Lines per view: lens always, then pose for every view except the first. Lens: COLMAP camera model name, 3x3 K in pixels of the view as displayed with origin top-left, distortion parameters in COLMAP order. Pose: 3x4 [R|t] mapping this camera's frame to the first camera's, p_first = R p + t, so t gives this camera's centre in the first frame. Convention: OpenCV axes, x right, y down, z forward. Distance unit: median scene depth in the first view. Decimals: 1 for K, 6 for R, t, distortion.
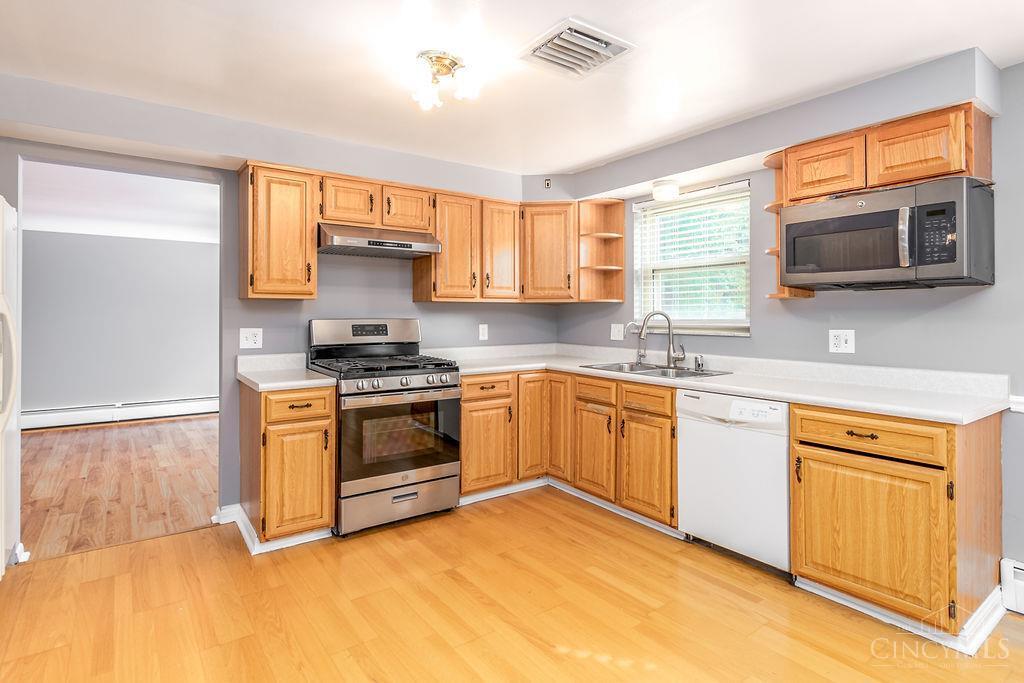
lens RADIAL K [[546.3, 0, 507.8], [0, 546.3, 308.8], [0, 0, 1]] dist [0.003313, 0.000960]
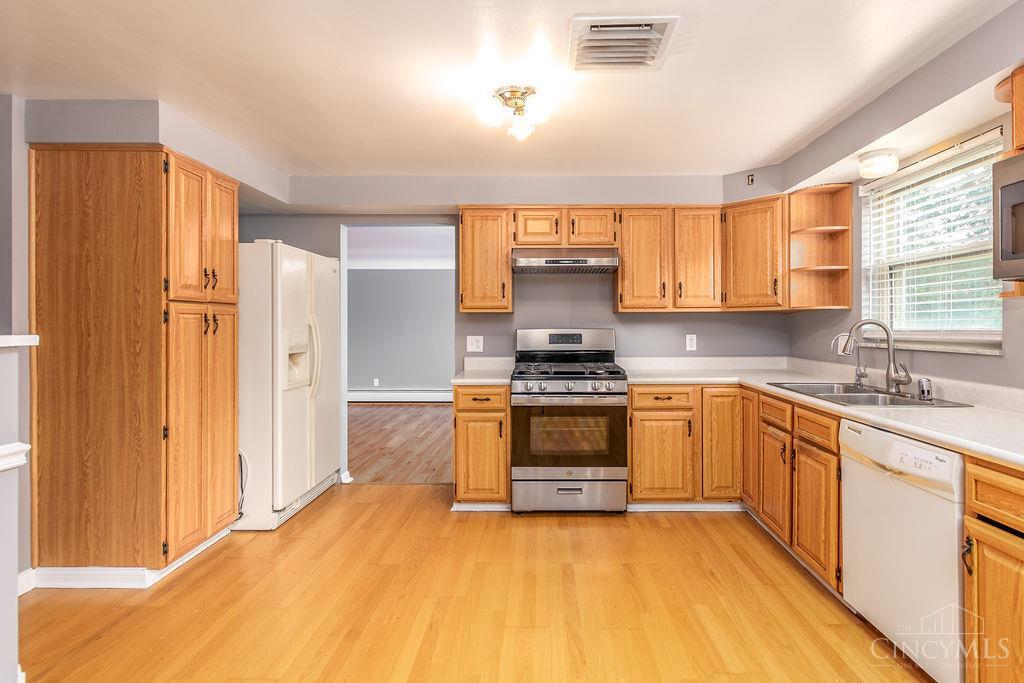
lens RADIAL K [[505.1, 0, 532.0], [0, 505.1, 322.6], [0, 0, 1]] dist [0.001666, -0.000552]
pose [[0.799935, -0.005701, -0.600059, 0.339626], [0.009467, 0.999950, 0.003120, 0.001906], [0.600012, -0.008177, 0.799949, 0.134723]]
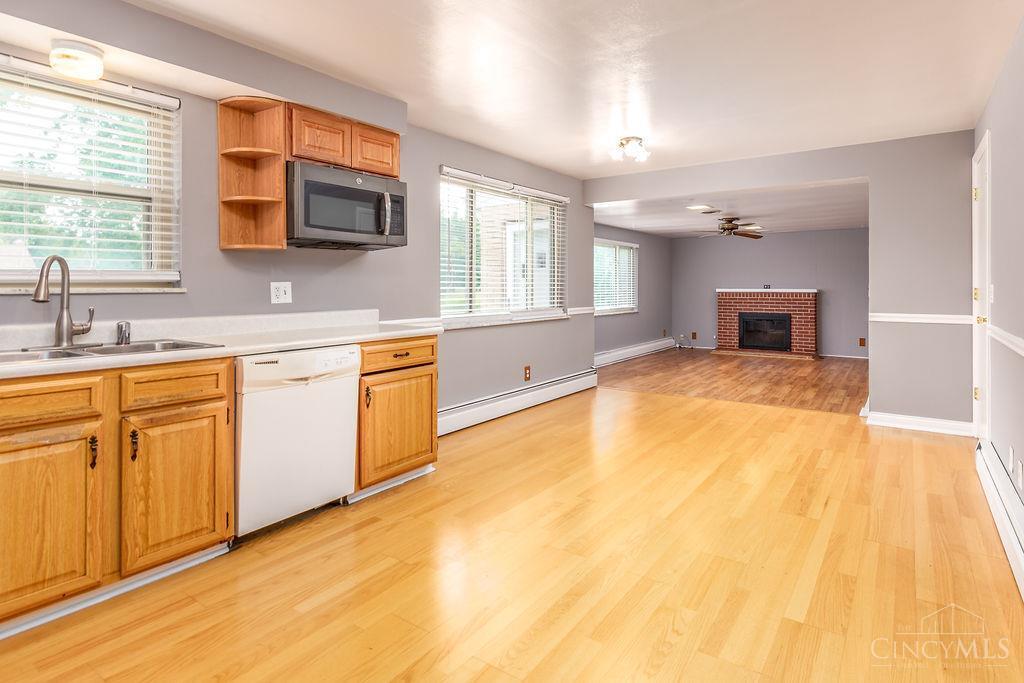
lens RADIAL K [[534.8, 0, 565.0], [0, 534.8, 287.9], [0, 0, 1]] dist [0.002166, 0.001076]
pose [[-0.371716, -0.004290, 0.928336, -0.499044], [-0.006406, 0.999977, 0.002057, 0.037319], [-0.928324, -0.005182, -0.371735, 0.741111]]
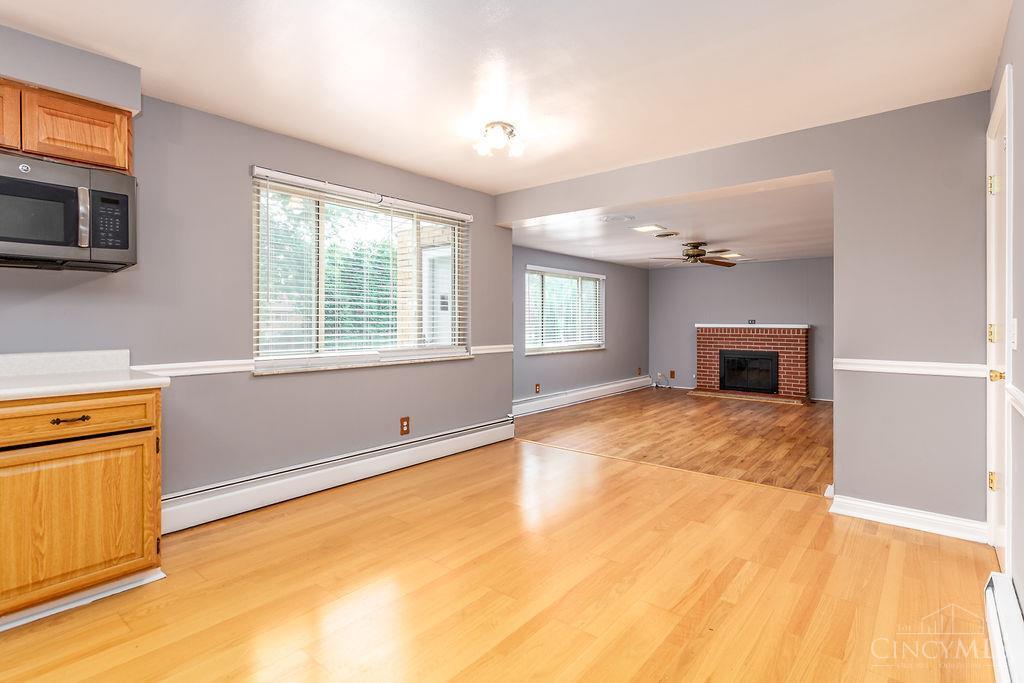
lens RADIAL K [[505.1, 0, 532.0], [0, 505.1, 322.6], [0, 0, 1]] dist [0.001666, -0.000552]
pose [[-0.276153, -0.005855, 0.961096, -0.268617], [-0.009146, 0.999952, 0.003464, 0.035053], [-0.961070, -0.007833, -0.276193, 0.317490]]
